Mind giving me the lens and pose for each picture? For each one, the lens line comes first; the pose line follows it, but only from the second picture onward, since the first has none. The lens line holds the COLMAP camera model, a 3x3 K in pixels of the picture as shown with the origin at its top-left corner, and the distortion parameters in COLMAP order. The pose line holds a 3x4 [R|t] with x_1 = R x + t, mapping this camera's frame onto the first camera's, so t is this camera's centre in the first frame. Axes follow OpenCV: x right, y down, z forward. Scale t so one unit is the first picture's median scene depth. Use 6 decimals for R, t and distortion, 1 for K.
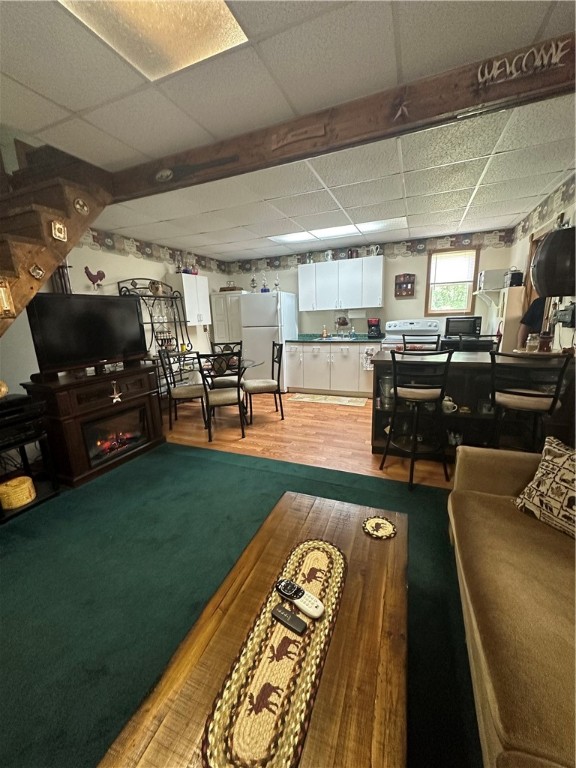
lens RADIAL K [[306.0, 0, 286.5], [0, 306.0, 383.2], [0, 0, 1]] dist [-0.003492, -0.000343]
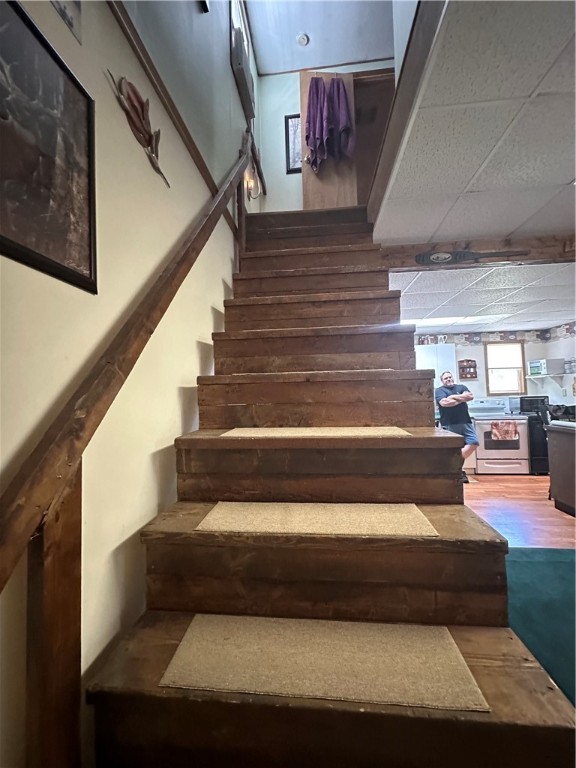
lens RADIAL K [[306.0, 0, 286.9], [0, 306.0, 383.4], [0, 0, 1]] dist [-0.003492, -0.000343]
pose [[0.958363, 0.019686, 0.284872, -0.637127], [0.054805, 0.966393, -0.251157, -0.019557], [-0.280243, 0.256313, 0.925077, 0.157305]]
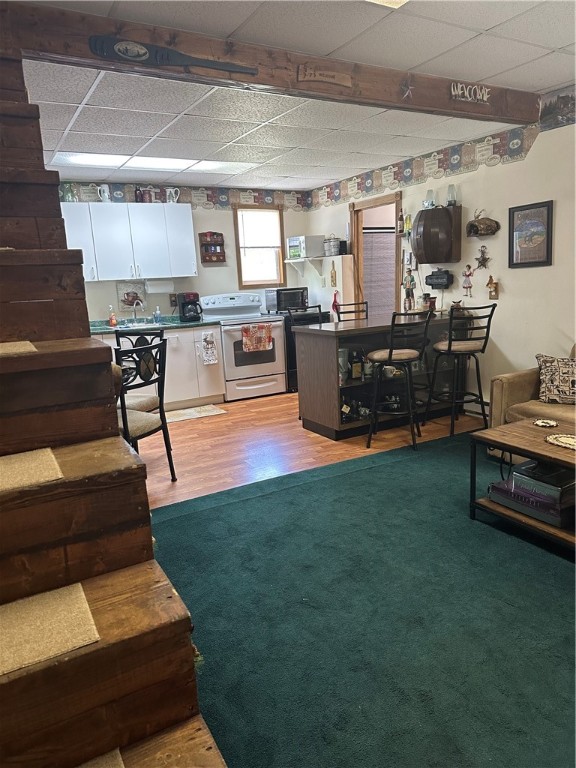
lens RADIAL K [[535.0, 0, 283.6], [0, 535.0, 388.3], [0, 0, 1]] dist [0.049838, -0.064067]
pose [[0.612851, -0.155079, 0.774831, -0.619796], [0.196623, 0.979640, 0.040552, -0.004348], [-0.765345, 0.127498, 0.630866, 0.095736]]
